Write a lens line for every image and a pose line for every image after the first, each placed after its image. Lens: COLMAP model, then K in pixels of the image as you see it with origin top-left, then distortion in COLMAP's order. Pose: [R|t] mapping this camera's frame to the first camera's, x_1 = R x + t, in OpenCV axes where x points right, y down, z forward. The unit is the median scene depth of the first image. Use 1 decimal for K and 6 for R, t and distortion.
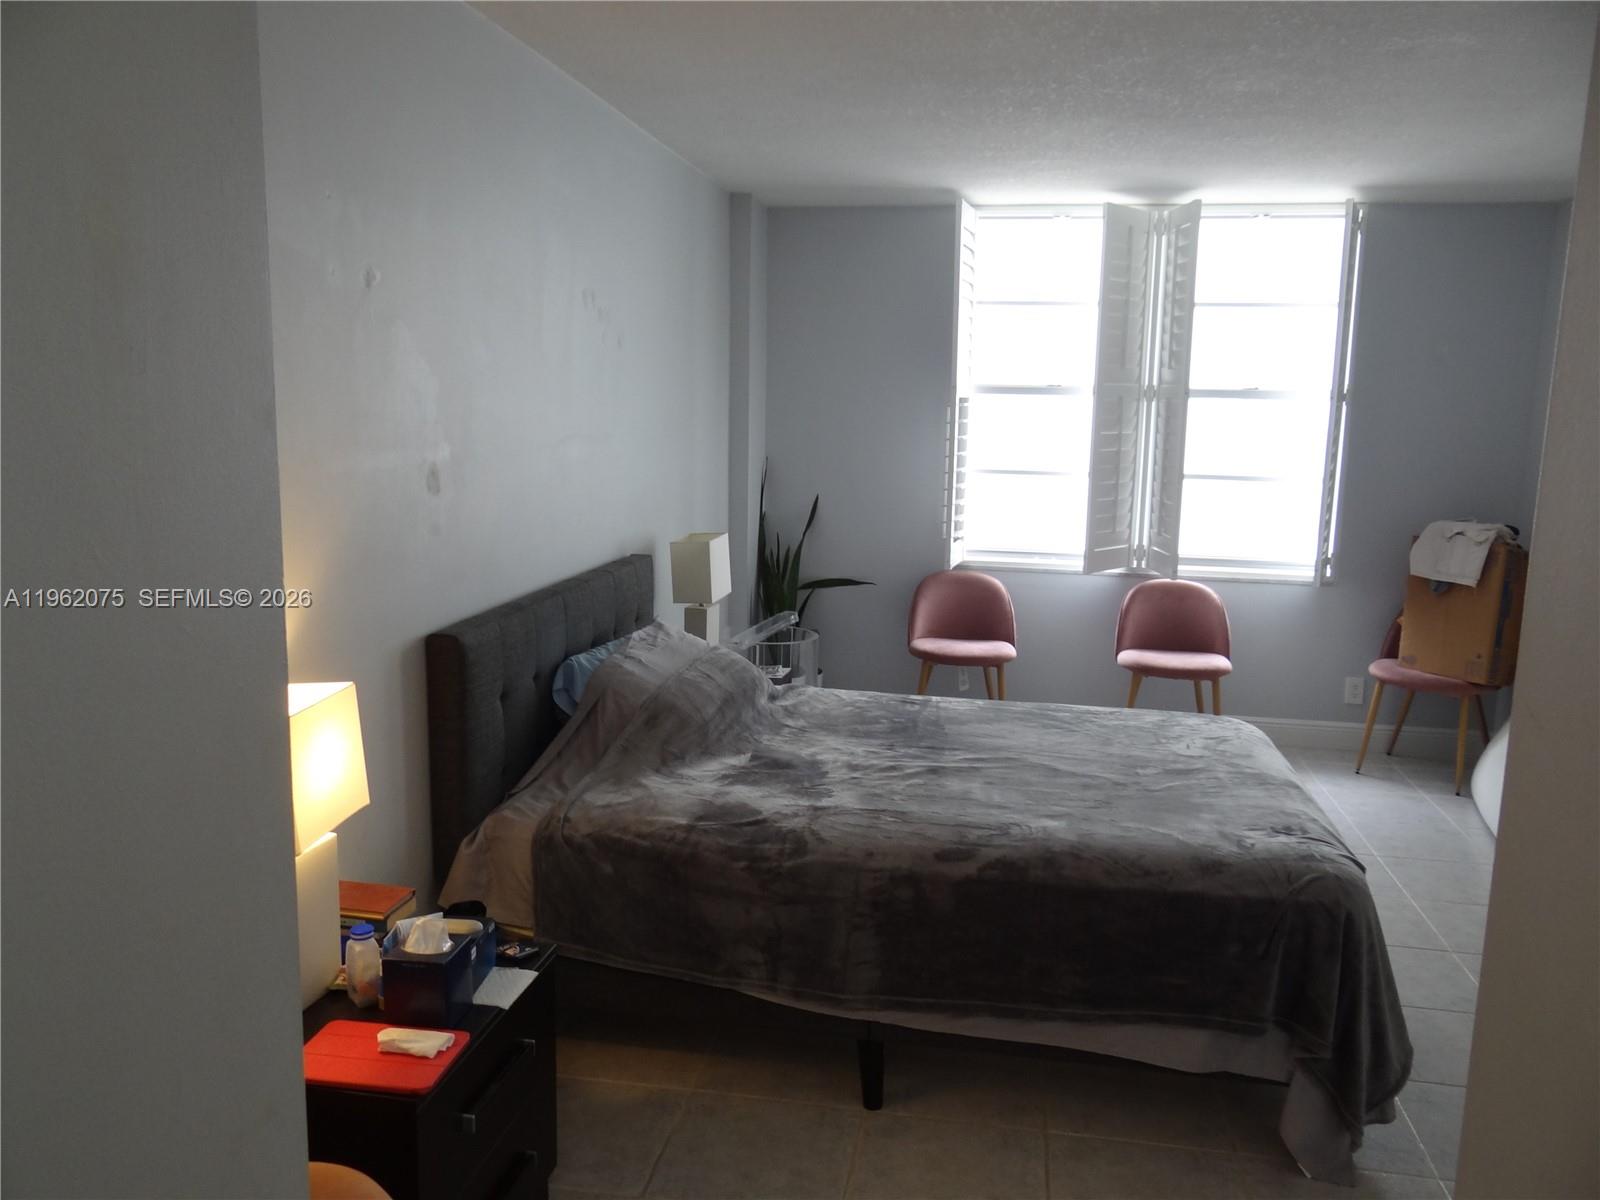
lens RADIAL K [[1269.8, 0, 800.0], [0, 1269.8, 600.0], [0, 0, 1]] dist [0.000068, 0.014874]
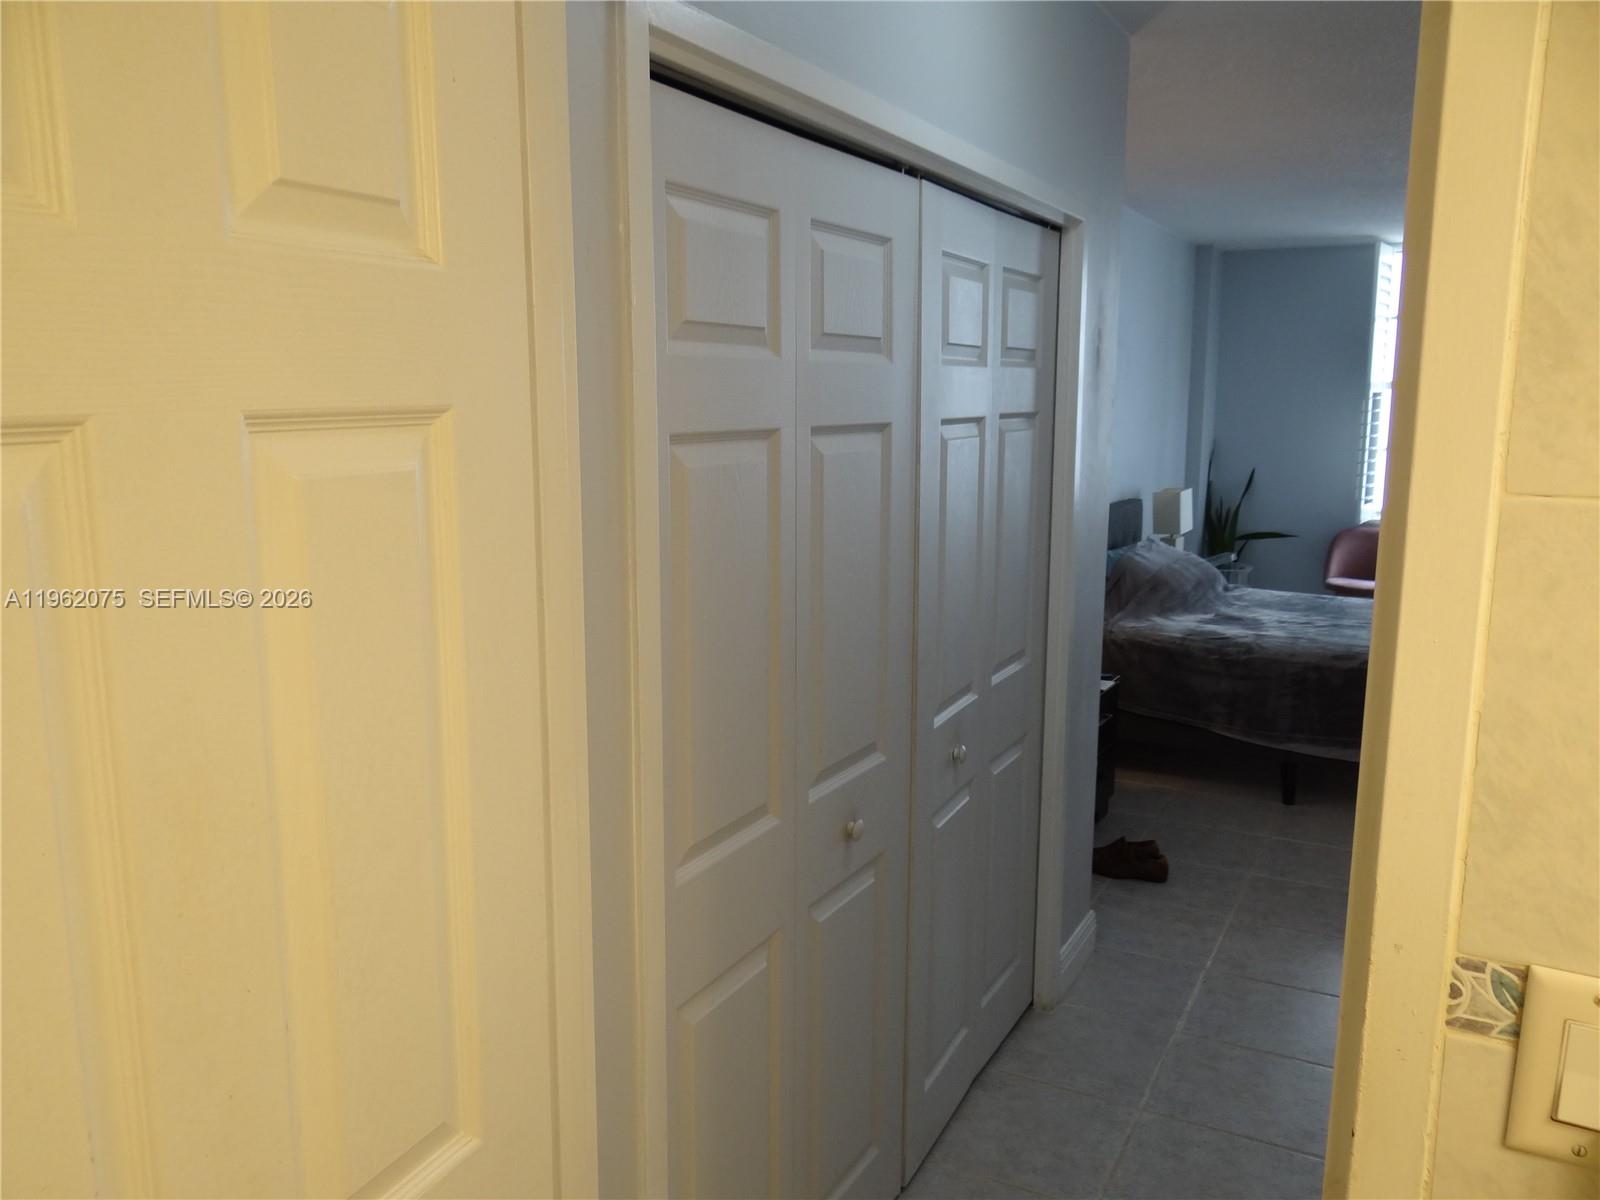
lens RADIAL K [[1269.8, 0, 800.0], [0, 1269.8, 600.0], [0, 0, 1]] dist [0.000068, 0.014874]
pose [[0.951299, 0.037385, -0.305993, -0.045688], [-0.037095, 0.999289, 0.006764, 0.110237], [0.306029, 0.004916, 0.952010, -0.699047]]
